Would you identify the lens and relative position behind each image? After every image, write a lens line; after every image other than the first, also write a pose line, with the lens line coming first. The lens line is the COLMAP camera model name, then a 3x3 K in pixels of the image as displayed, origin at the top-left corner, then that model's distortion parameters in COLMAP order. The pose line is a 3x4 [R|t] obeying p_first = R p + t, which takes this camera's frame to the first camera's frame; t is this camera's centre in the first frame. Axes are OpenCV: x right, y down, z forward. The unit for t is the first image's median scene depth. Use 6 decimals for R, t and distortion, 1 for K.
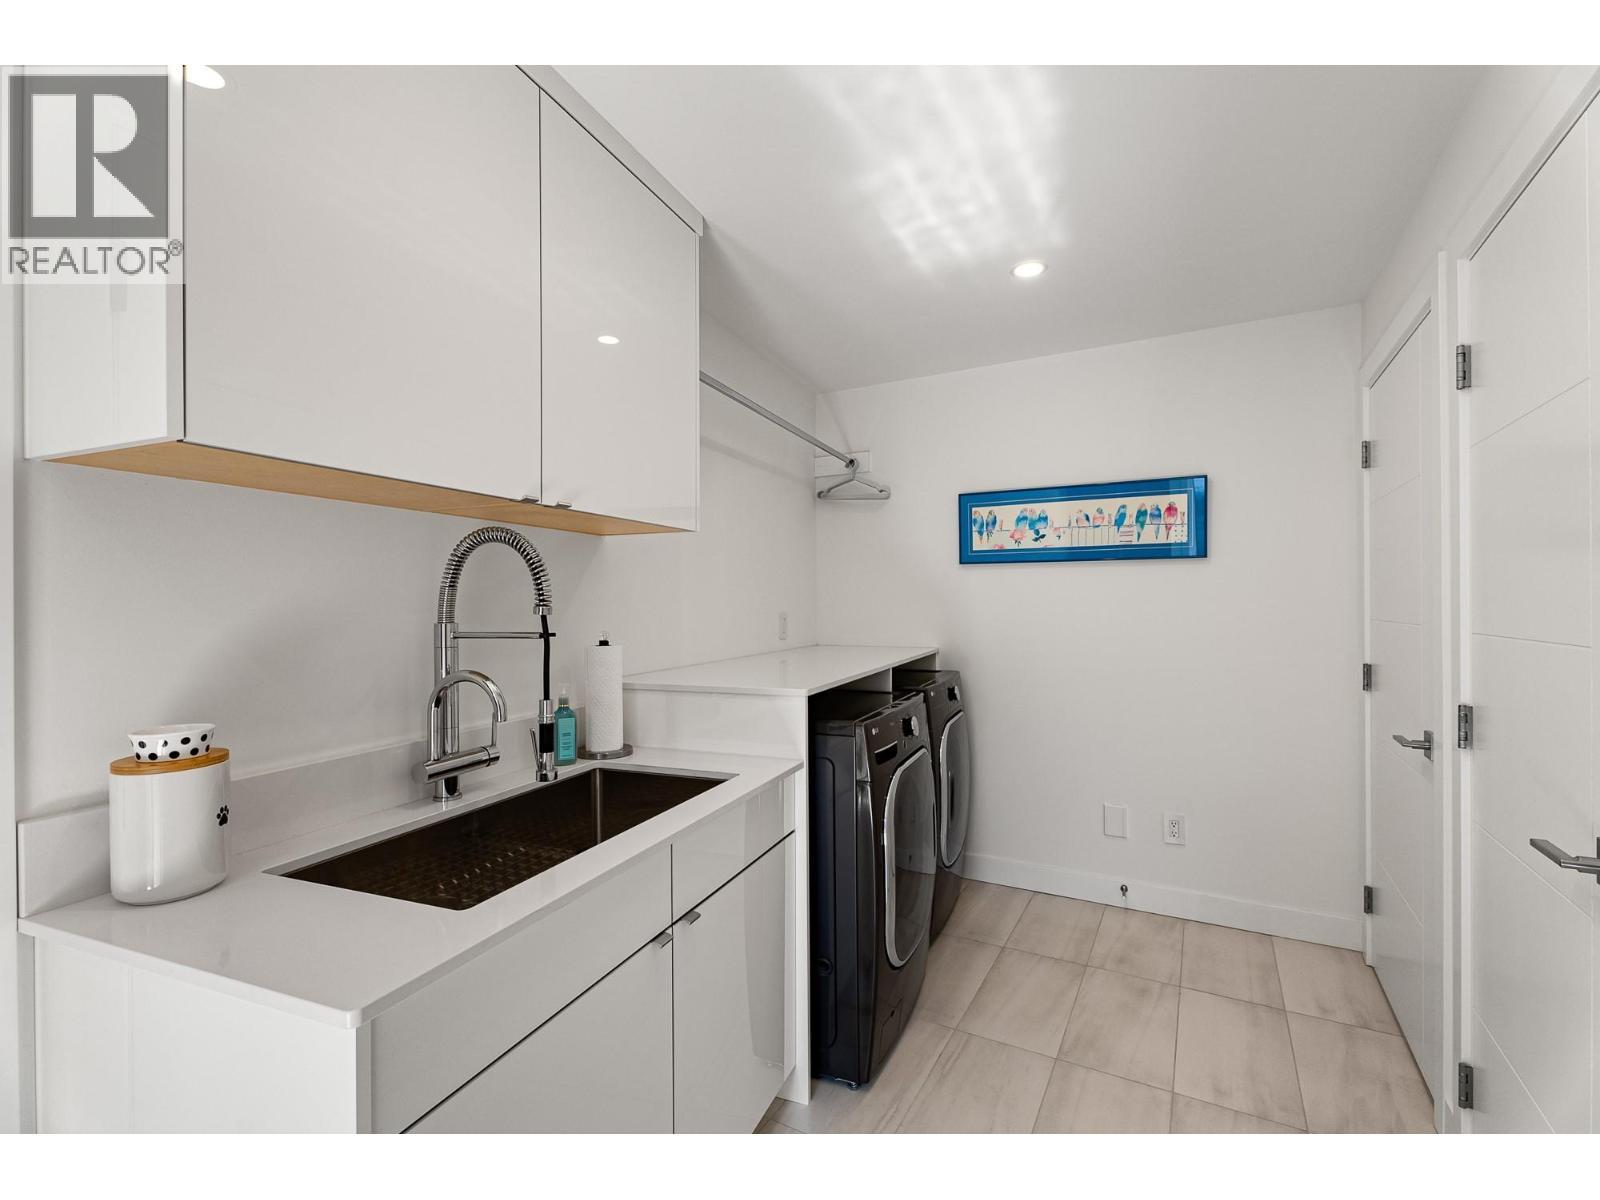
lens RADIAL K [[716.8, 0, 801.8], [0, 716.8, 601.5], [0, 0, 1]] dist [-0.002632, 0.000201]
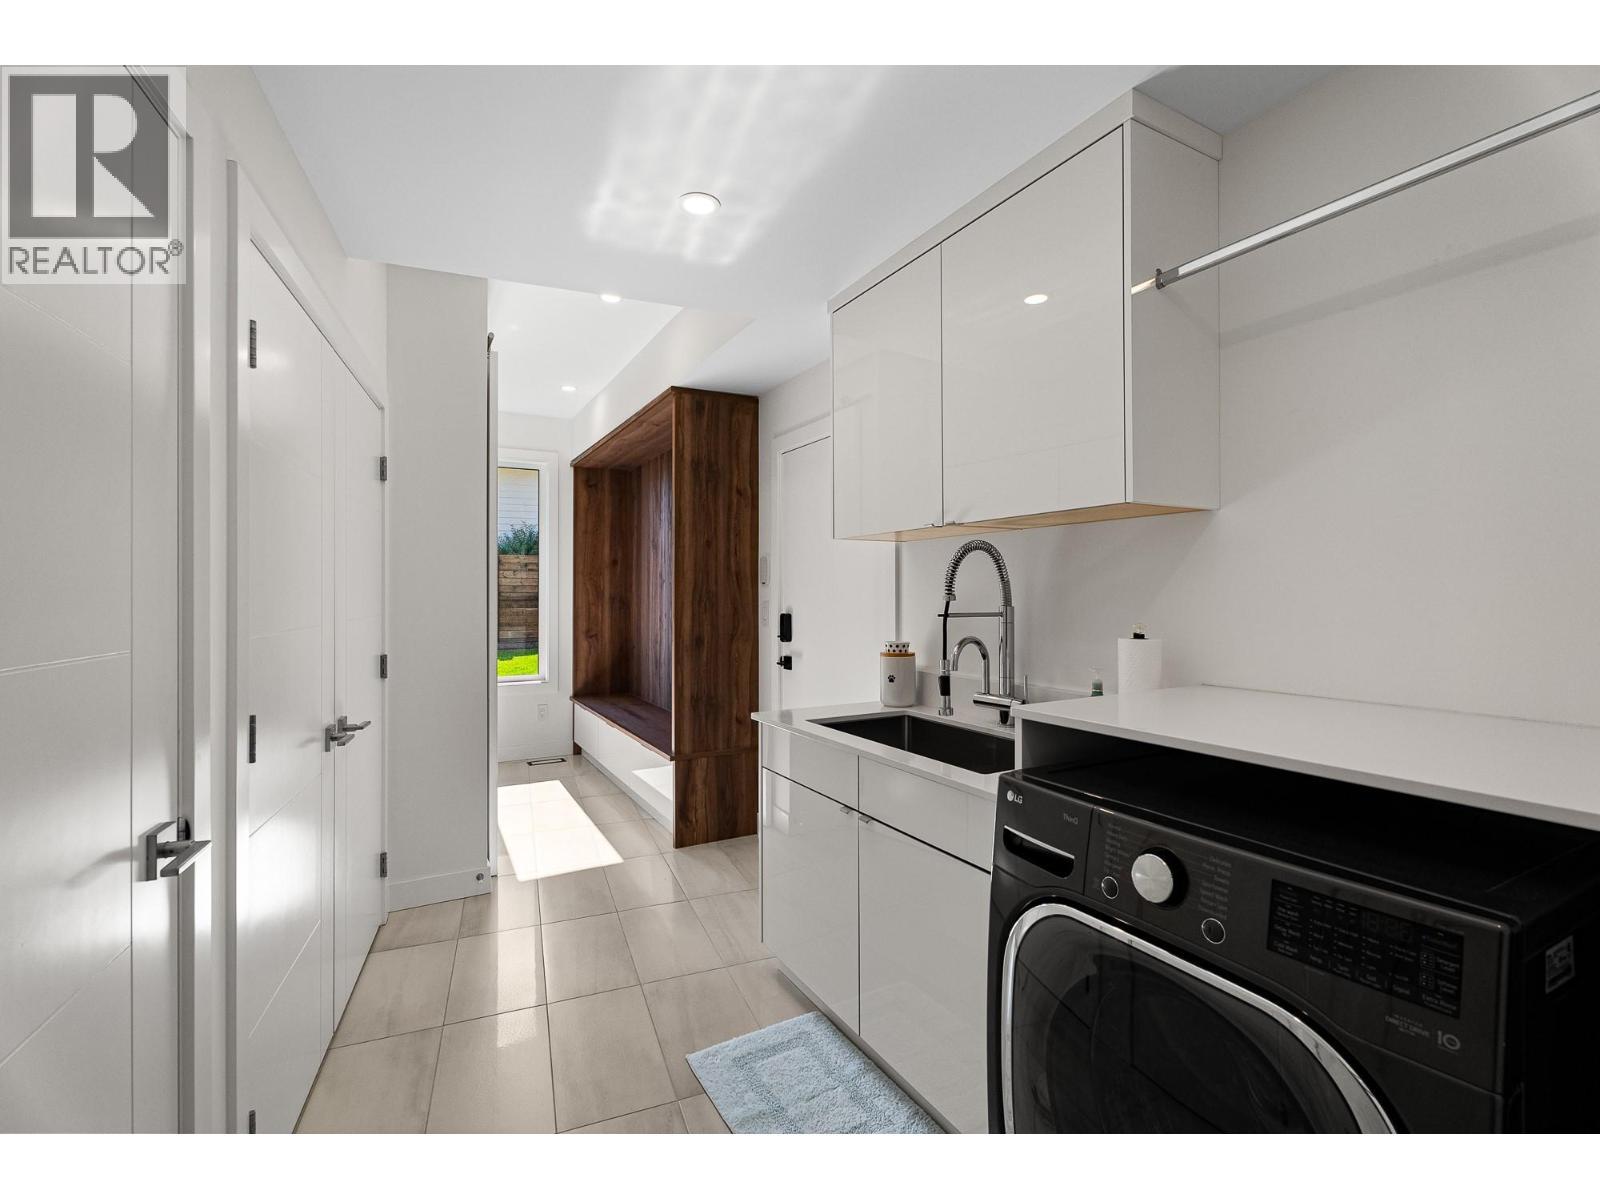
lens RADIAL K [[716.8, 0, 799.5], [0, 716.8, 595.5], [0, 0, 1]] dist [-0.002632, 0.000201]
pose [[-0.618673, 0.008042, -0.785607, 0.956816], [0.002289, 0.999962, 0.008434, -0.003206], [0.785645, 0.003419, -0.618668, 1.656892]]
